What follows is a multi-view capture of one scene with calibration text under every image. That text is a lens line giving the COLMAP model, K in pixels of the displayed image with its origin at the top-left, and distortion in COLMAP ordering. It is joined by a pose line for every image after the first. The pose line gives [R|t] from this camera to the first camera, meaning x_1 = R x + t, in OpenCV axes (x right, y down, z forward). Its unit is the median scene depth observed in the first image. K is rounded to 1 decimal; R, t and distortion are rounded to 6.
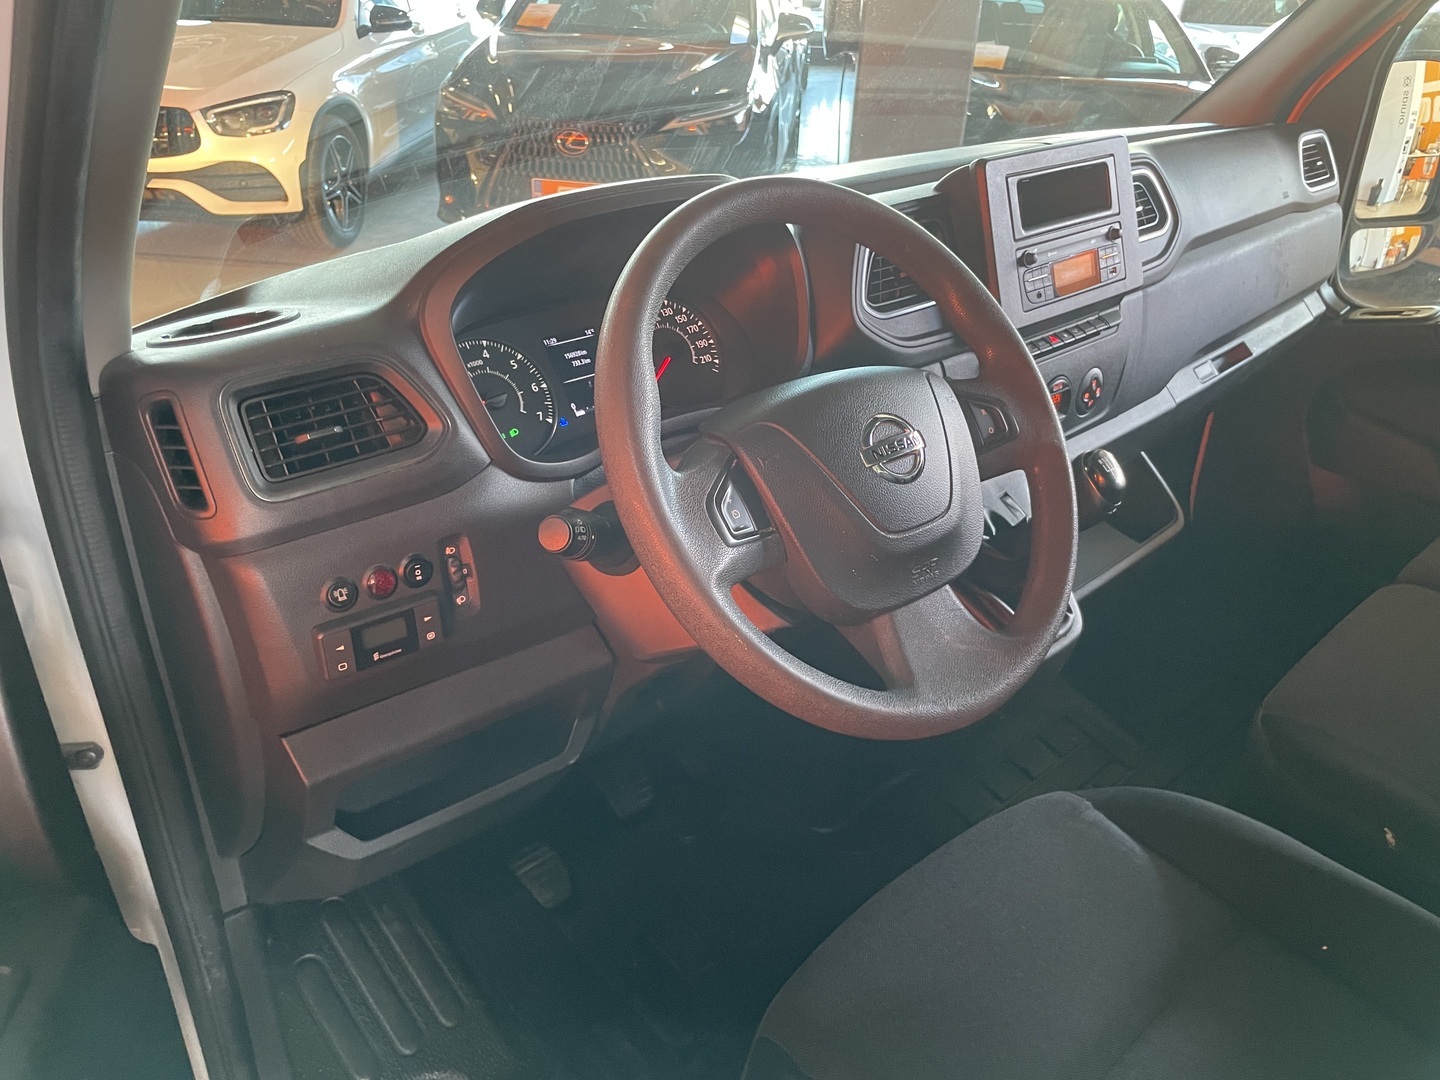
lens RADIAL K [[1102.3, 0, 717.3], [0, 1102.3, 540.1], [0, 0, 1]] dist [0.006586, -0.013132]
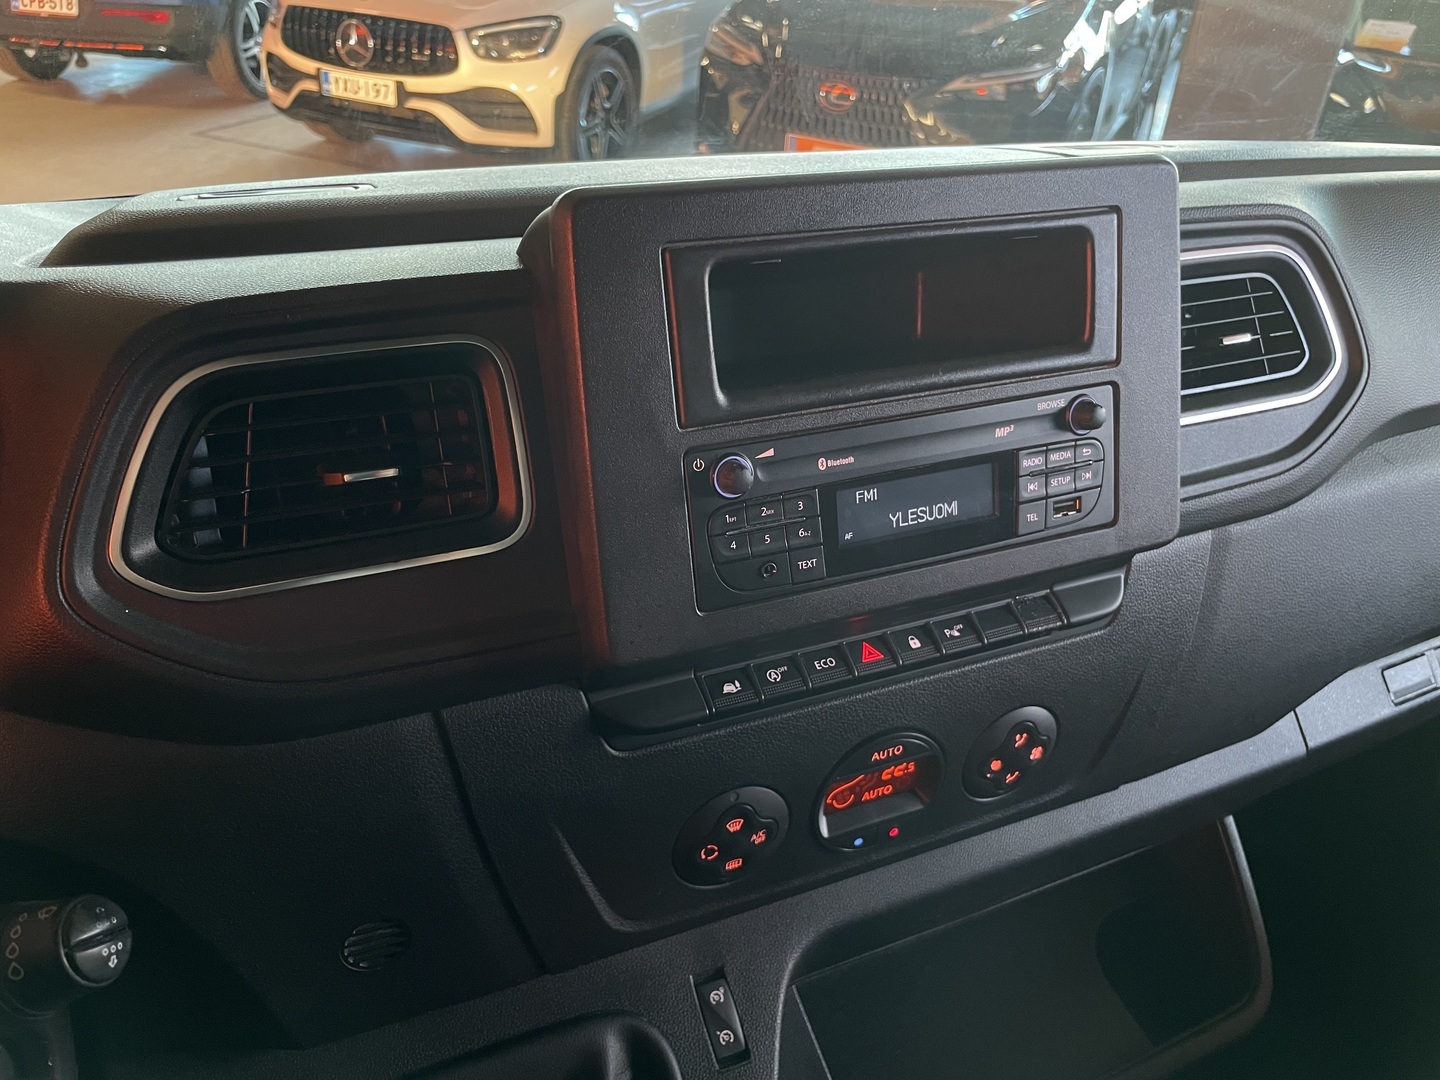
lens RADIAL K [[1102.3, 0, 721.3], [0, 1102.3, 542.5], [0, 0, 1]] dist [0.006586, -0.013132]
pose [[0.947614, 0.187922, -0.258289, 0.156261], [-0.178044, 0.982109, 0.061336, -0.105669], [0.265194, -0.012136, 0.964119, 0.267579]]
